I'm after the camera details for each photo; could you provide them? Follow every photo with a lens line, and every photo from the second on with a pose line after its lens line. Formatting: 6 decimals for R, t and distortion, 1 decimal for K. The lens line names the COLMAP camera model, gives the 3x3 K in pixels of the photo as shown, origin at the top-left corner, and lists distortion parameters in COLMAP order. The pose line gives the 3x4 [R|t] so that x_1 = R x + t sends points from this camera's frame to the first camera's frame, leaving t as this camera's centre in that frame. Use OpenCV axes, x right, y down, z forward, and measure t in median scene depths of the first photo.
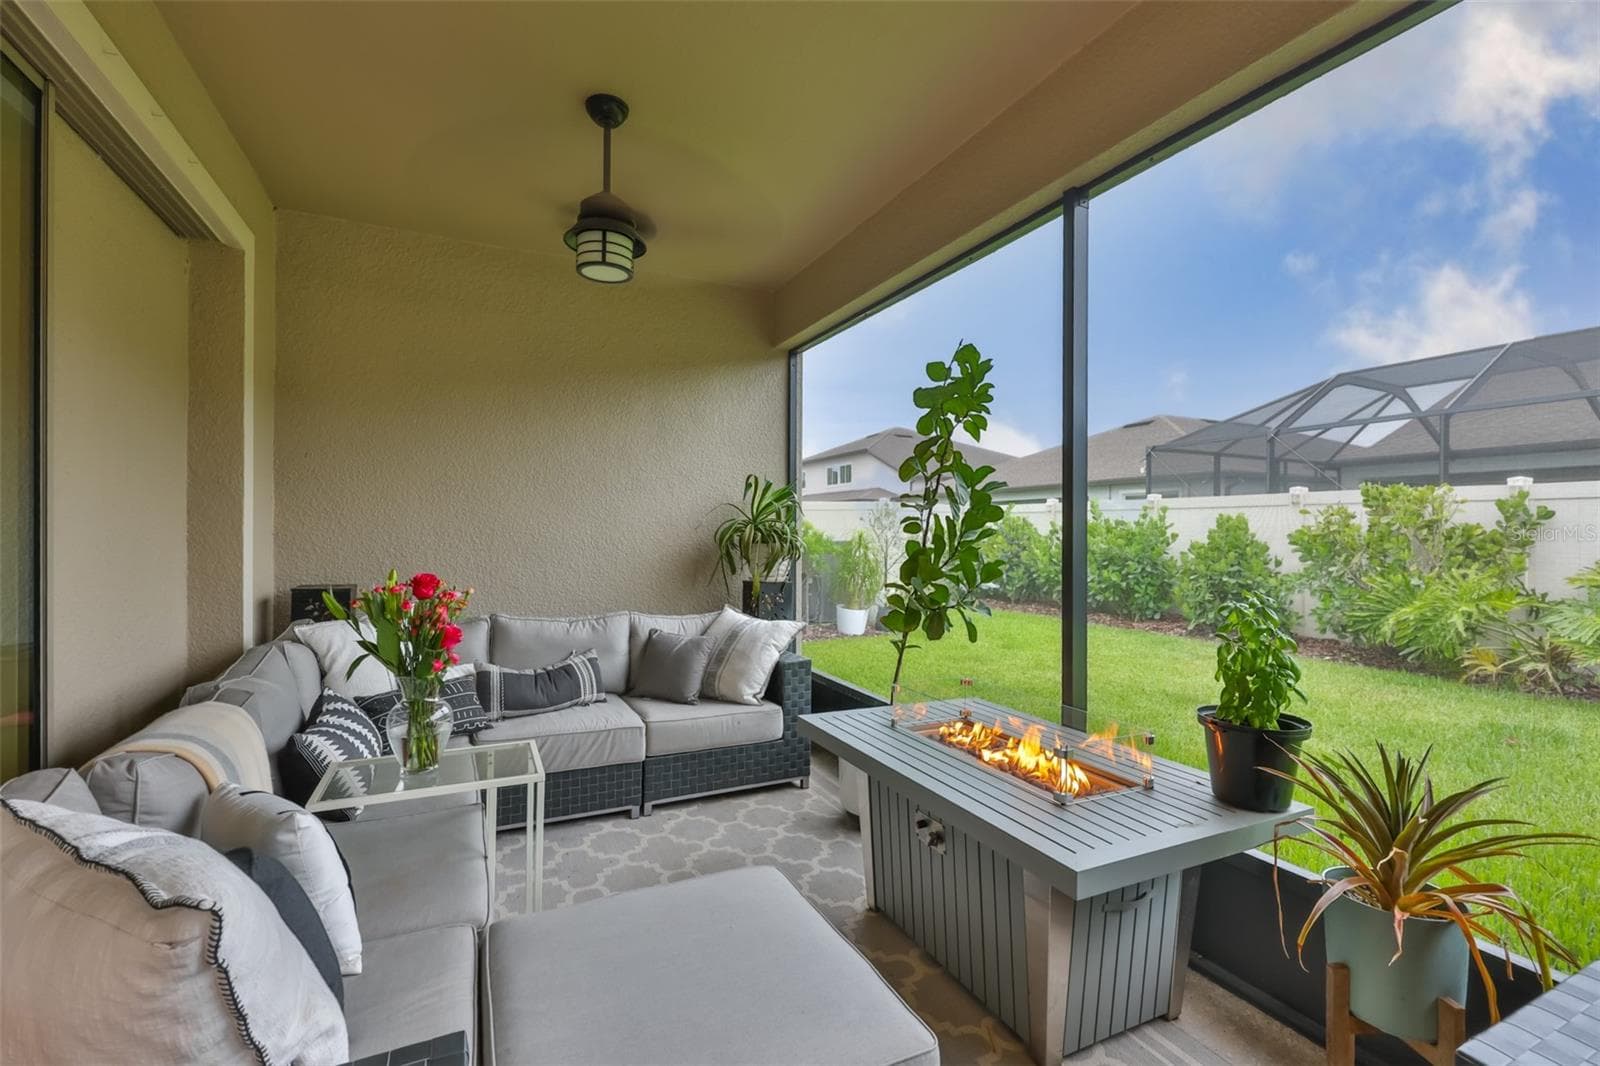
lens RADIAL K [[680.8, 0, 778.8], [0, 680.8, 536.6], [0, 0, 1]] dist [0.000649, -0.000360]
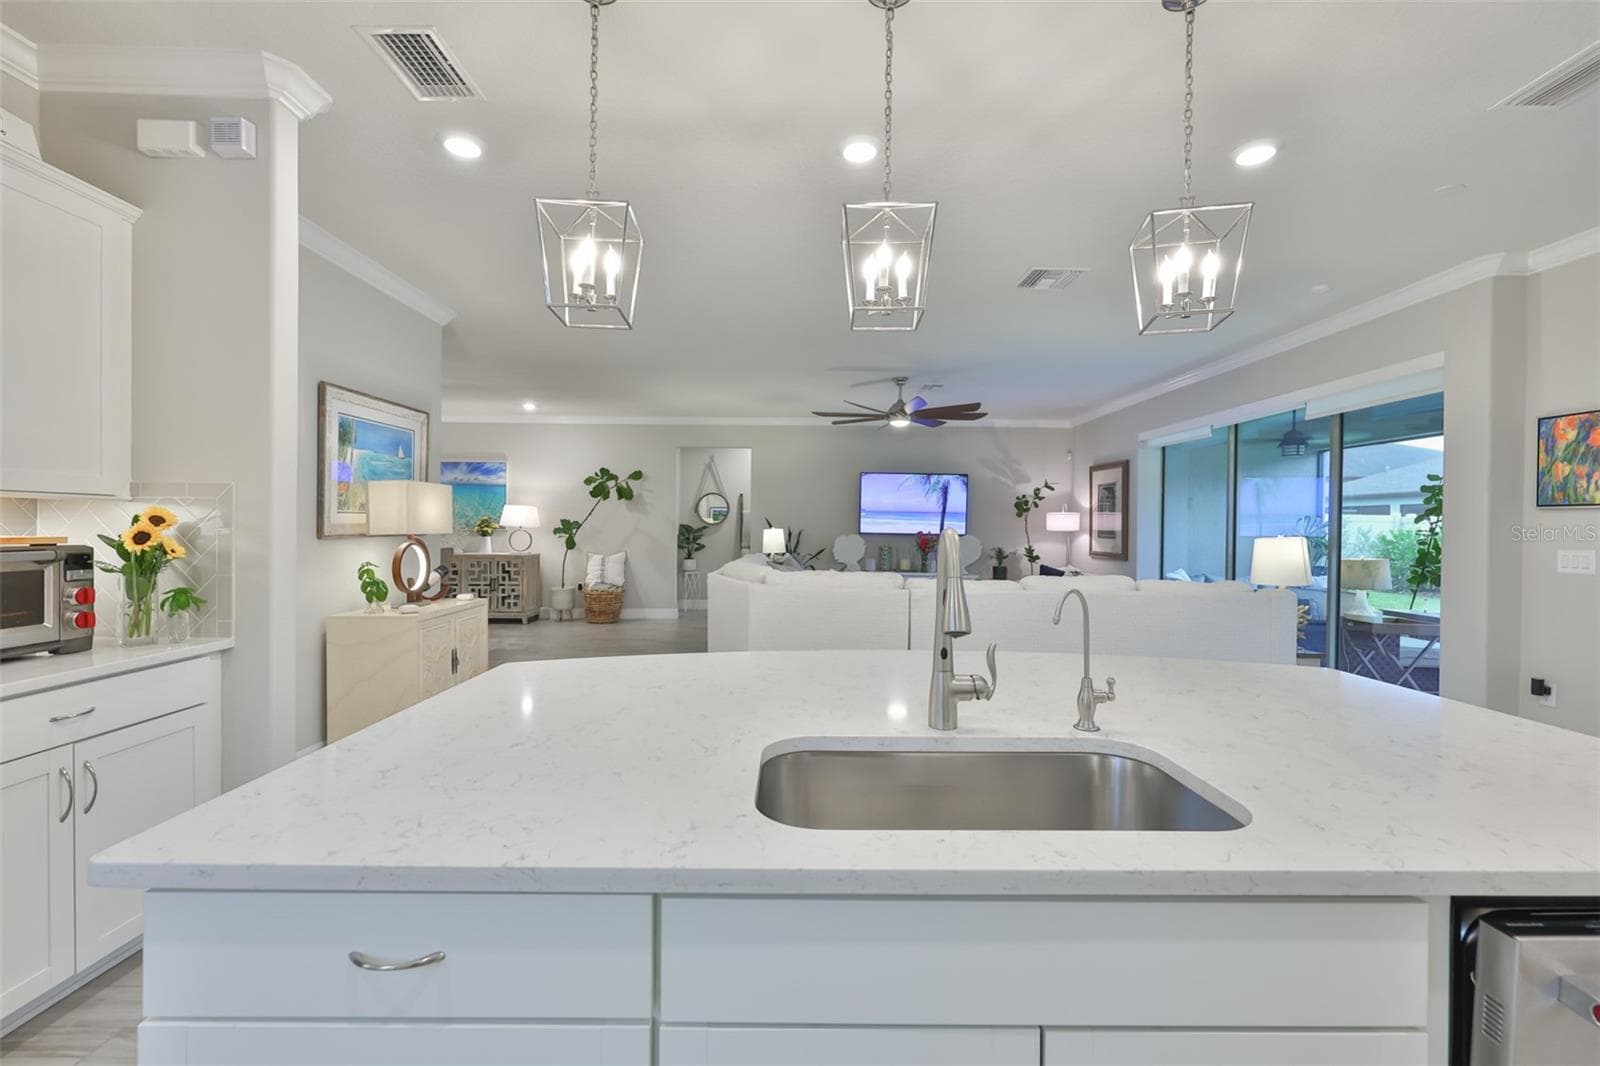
lens RADIAL K [[680.8, 0, 800.1], [0, 680.8, 532.6], [0, 0, 1]] dist [0.000649, -0.000360]
pose [[0.910317, 0.002644, -0.413904, -0.762487], [-0.002903, 0.999996, 0.000002, -0.041278], [0.413902, 0.001200, 0.910320, -1.995425]]
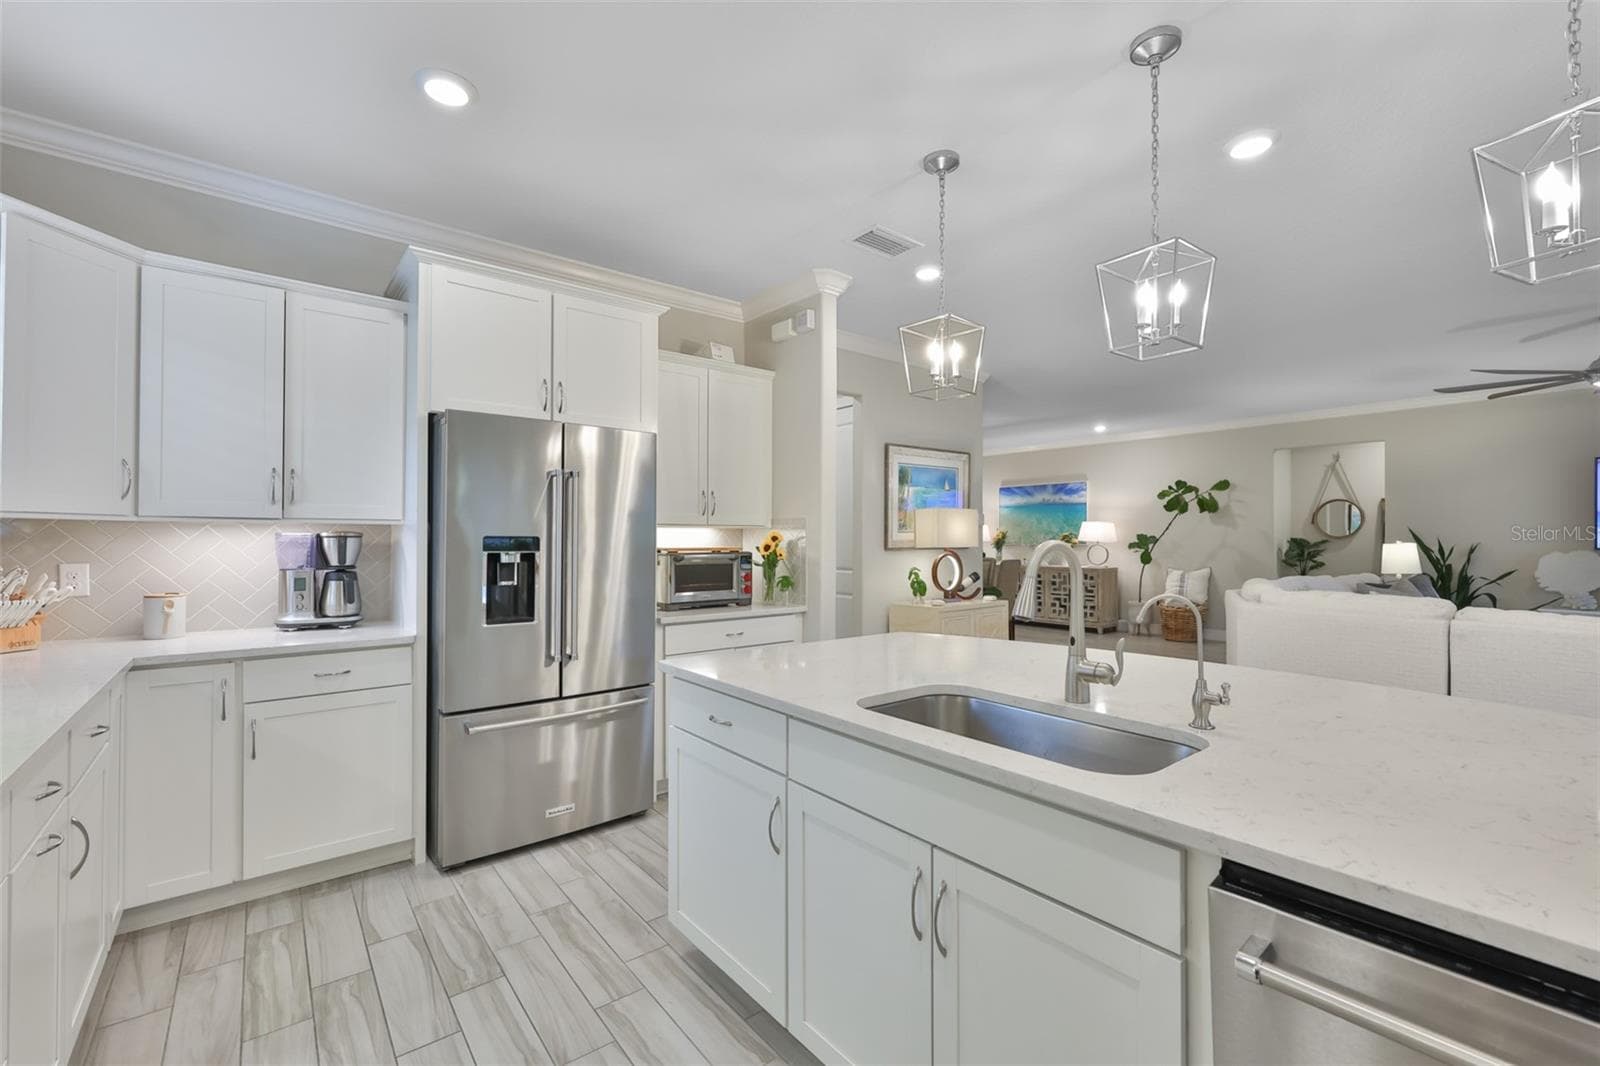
lens RADIAL K [[680.8, 0, 792.5], [0, 680.8, 532.7], [0, 0, 1]] dist [0.000649, -0.000360]
pose [[0.236560, -0.017082, -0.971467, -0.419689], [-0.004756, 0.999813, -0.018739, -0.039674], [0.971605, 0.009053, 0.236434, -1.915720]]
